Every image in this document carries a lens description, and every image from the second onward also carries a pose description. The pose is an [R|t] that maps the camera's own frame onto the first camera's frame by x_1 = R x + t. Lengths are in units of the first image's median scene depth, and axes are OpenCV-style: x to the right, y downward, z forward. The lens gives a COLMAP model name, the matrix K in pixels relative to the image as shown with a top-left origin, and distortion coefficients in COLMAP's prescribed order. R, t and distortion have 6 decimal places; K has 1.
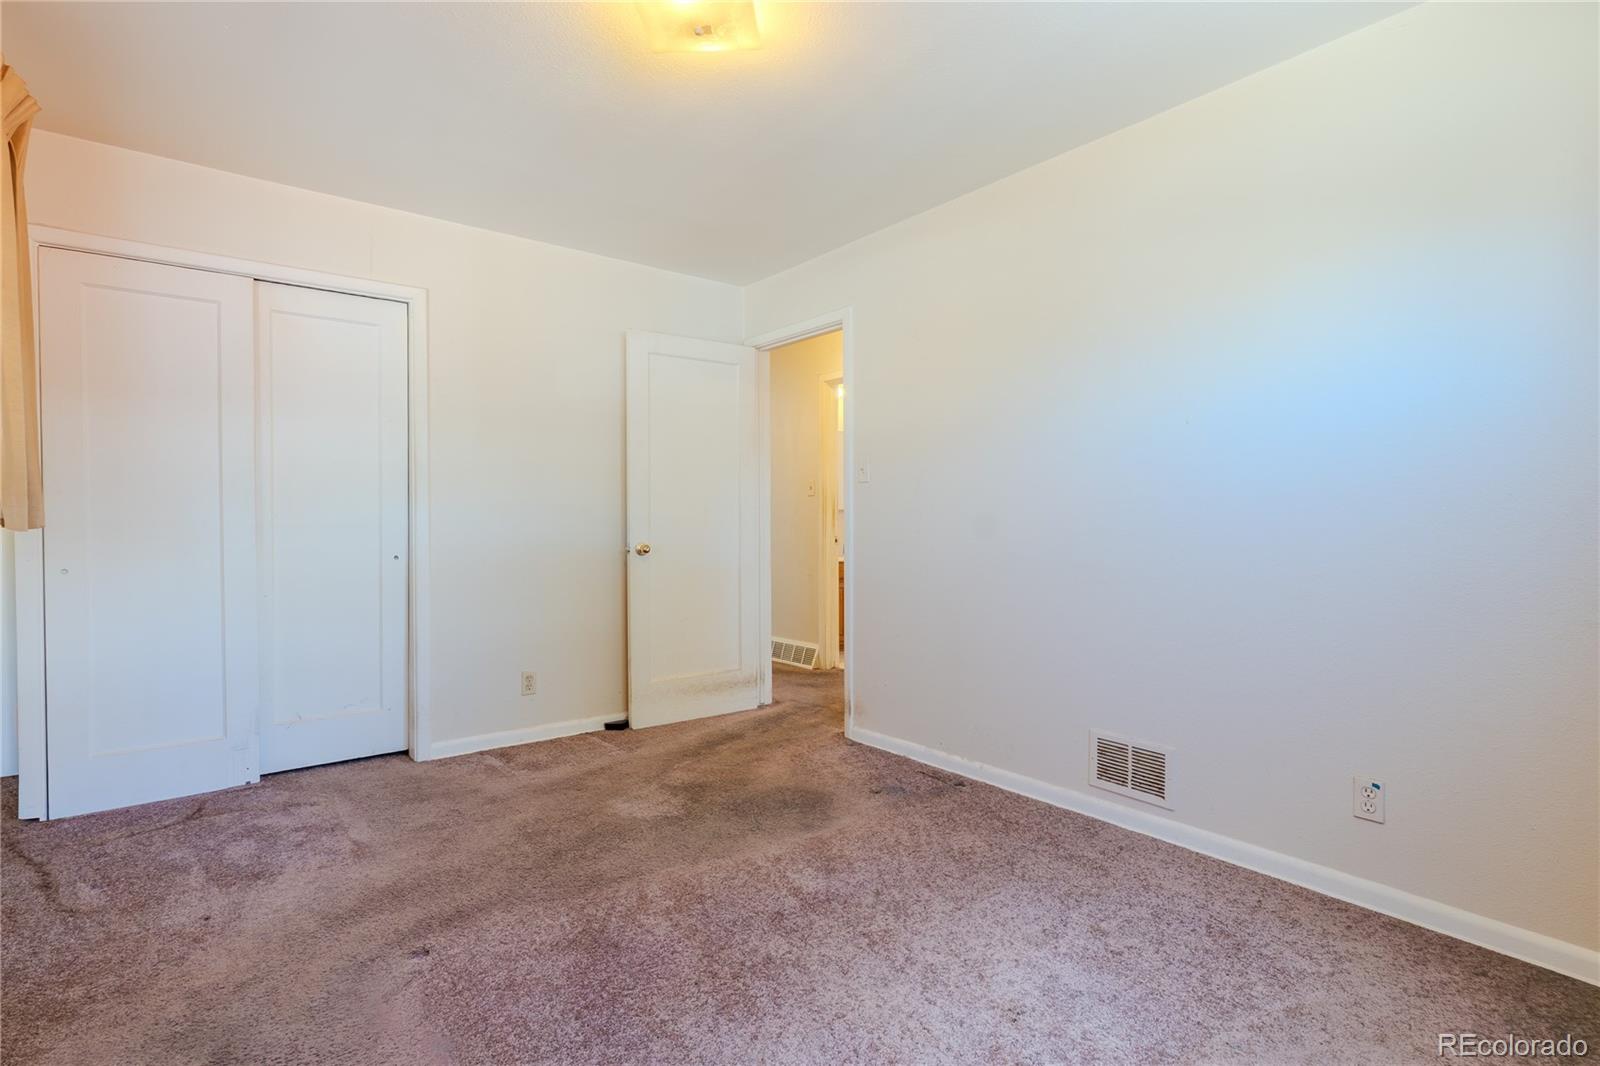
lens RADIAL K [[768.9, 0, 799.7], [0, 768.9, 531.7], [0, 0, 1]] dist [0.001430, 0.001206]
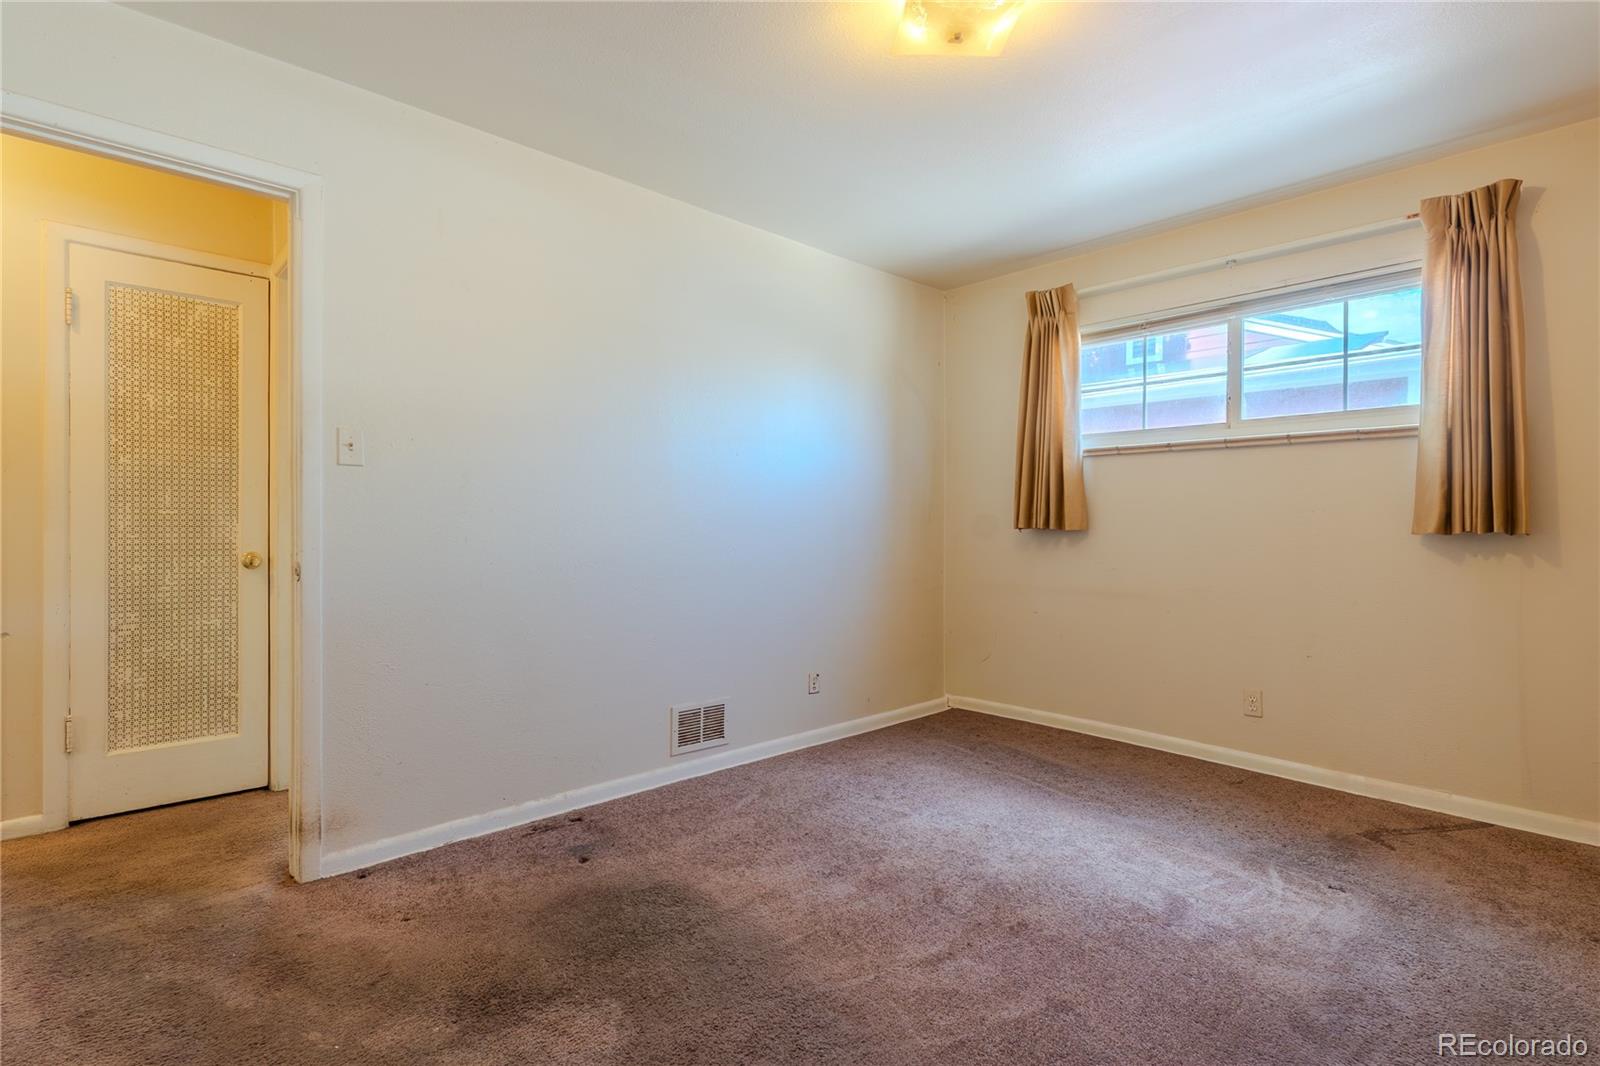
lens RADIAL K [[768.9, 0, 800.9], [0, 768.9, 534.7], [0, 0, 1]] dist [0.001430, 0.001206]
pose [[-0.091353, -0.012722, 0.995737, -0.773614], [0.002495, 0.999912, 0.013004, -0.017263], [-0.995815, 0.003672, -0.091313, 0.897112]]
